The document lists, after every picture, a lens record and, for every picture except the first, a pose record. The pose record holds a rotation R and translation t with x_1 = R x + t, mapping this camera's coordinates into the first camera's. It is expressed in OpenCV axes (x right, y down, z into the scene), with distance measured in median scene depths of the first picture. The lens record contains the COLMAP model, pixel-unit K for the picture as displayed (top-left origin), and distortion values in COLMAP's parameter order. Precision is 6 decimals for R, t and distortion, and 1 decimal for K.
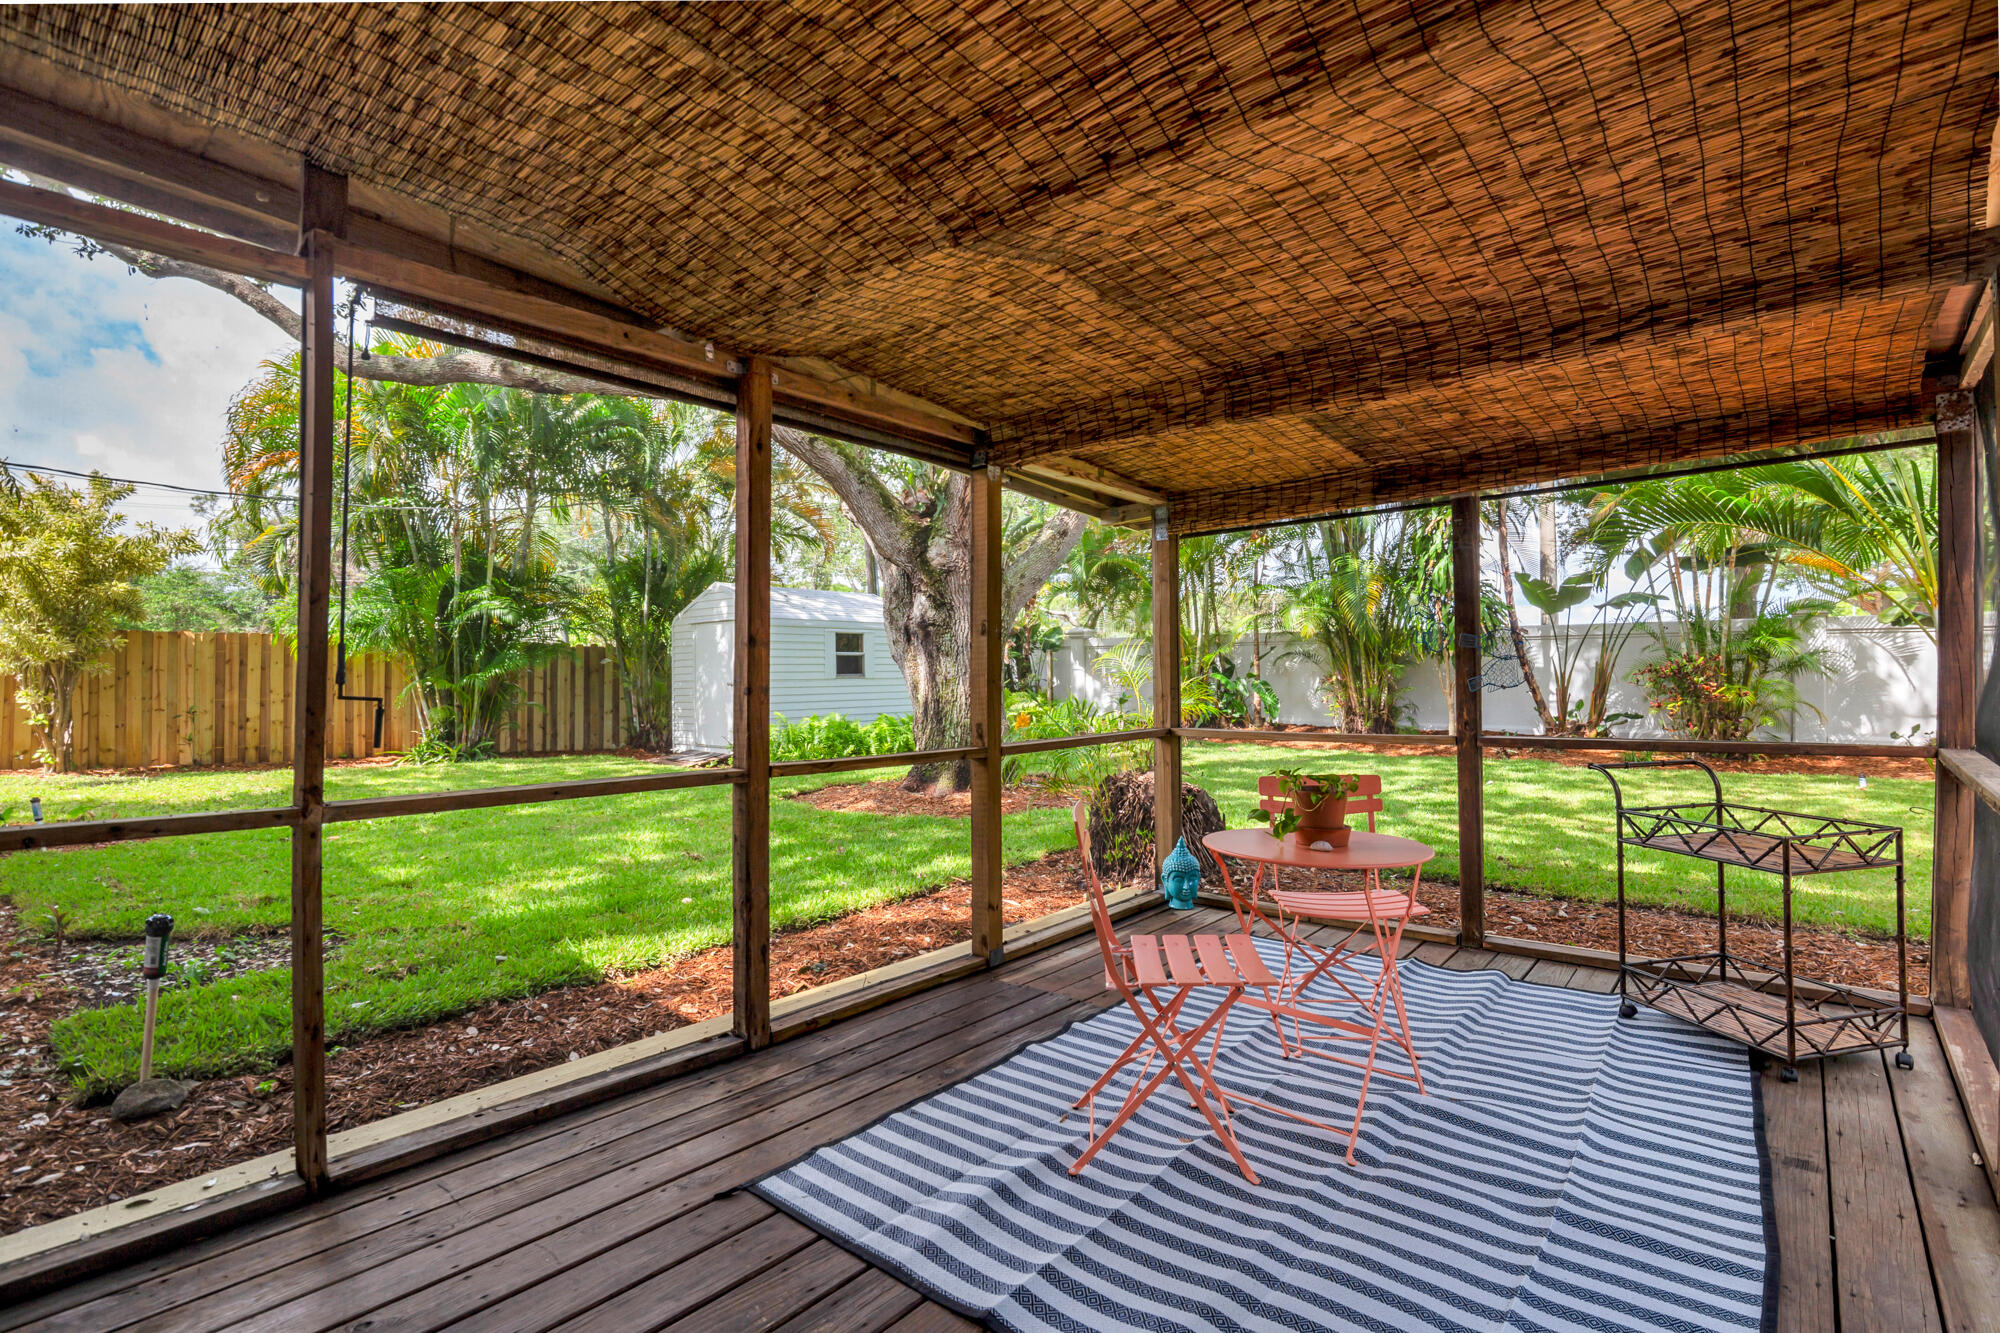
lens RADIAL K [[918.7, 0, 993.9], [0, 918.7, 652.5], [0, 0, 1]] dist [-0.019003, 0.000030]
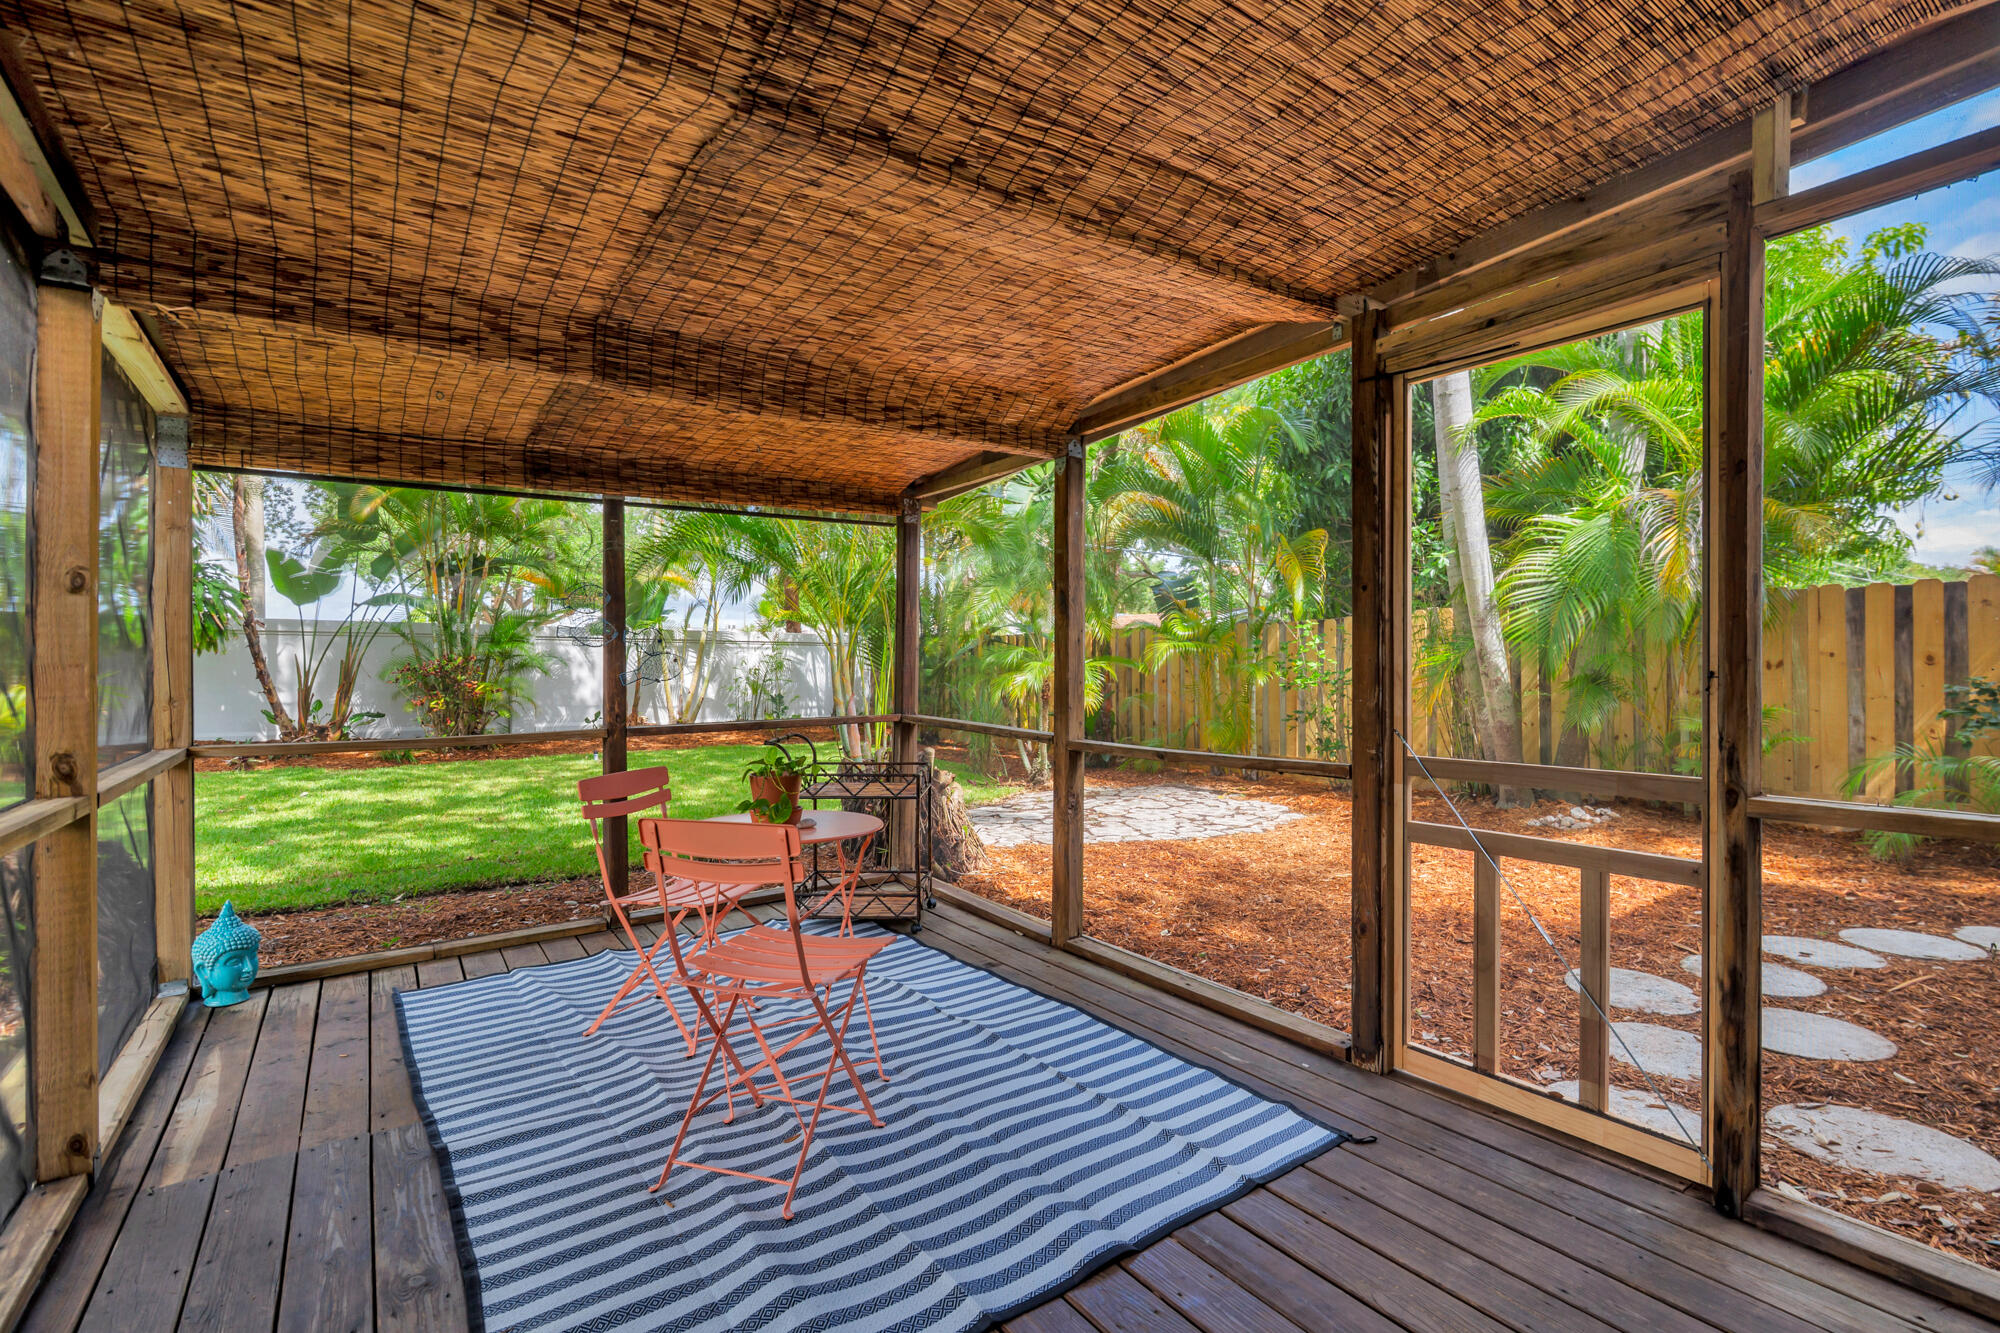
lens RADIAL K [[921.7, 0, 1000.0], [0, 921.7, 666.5], [0, 0, 1]] dist [-0.006473, 0.000220]
pose [[0.240852, 0.007778, 0.970531, -0.517215], [-0.021886, 0.999757, -0.002581, 0.018087], [-0.970315, -0.020620, 0.240963, 0.410313]]
